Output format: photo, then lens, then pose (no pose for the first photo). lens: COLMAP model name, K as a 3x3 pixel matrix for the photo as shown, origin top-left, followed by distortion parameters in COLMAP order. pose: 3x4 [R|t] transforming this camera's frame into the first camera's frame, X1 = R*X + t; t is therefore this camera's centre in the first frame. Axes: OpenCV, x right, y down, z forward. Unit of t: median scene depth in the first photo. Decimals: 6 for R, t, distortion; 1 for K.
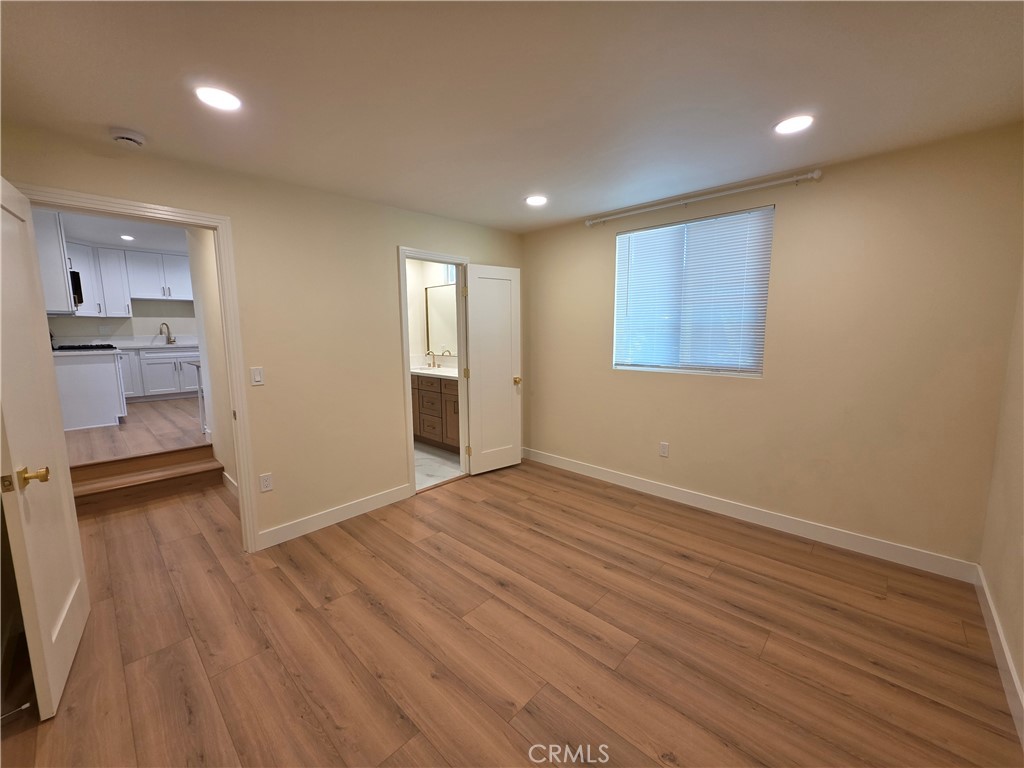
lens RADIAL K [[407.0, 0, 510.4], [0, 407.0, 383.1], [0, 0, 1]] dist [0.001400, -0.000011]
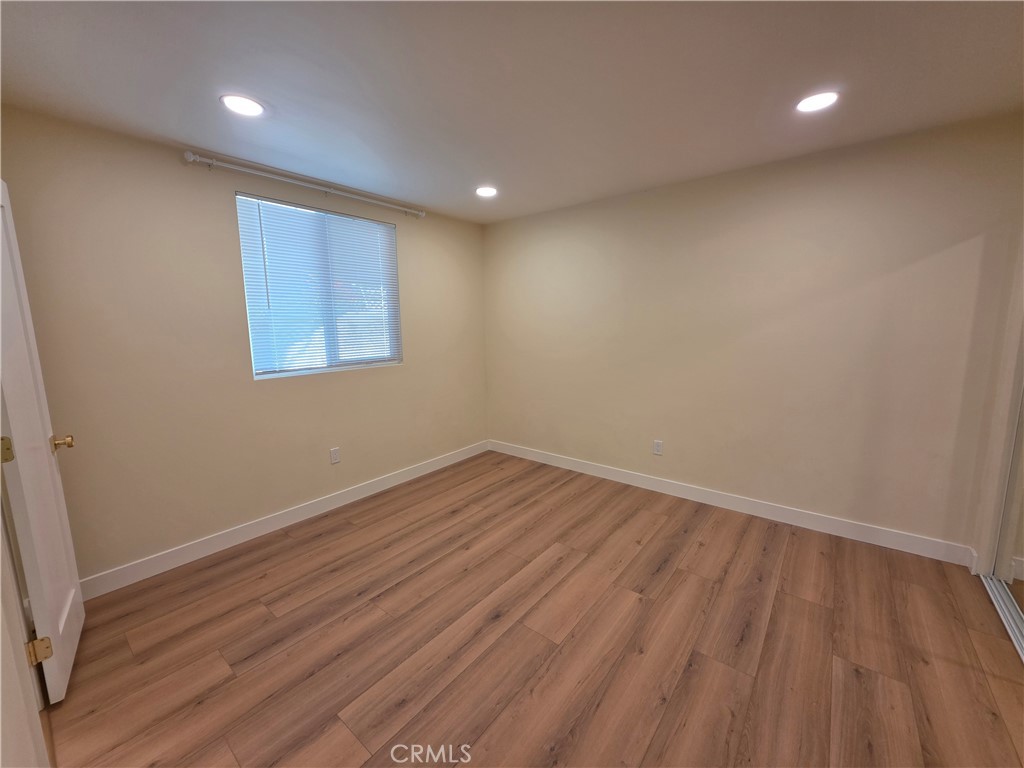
lens RADIAL K [[407.0, 0, 510.4], [0, 407.0, 383.1], [0, 0, 1]] dist [0.001400, -0.000011]
pose [[-0.076014, -0.139208, 0.987341, -0.656439], [0.147999, 0.977663, 0.149238, -0.092621], [-0.986062, 0.157470, -0.053713, 0.766447]]
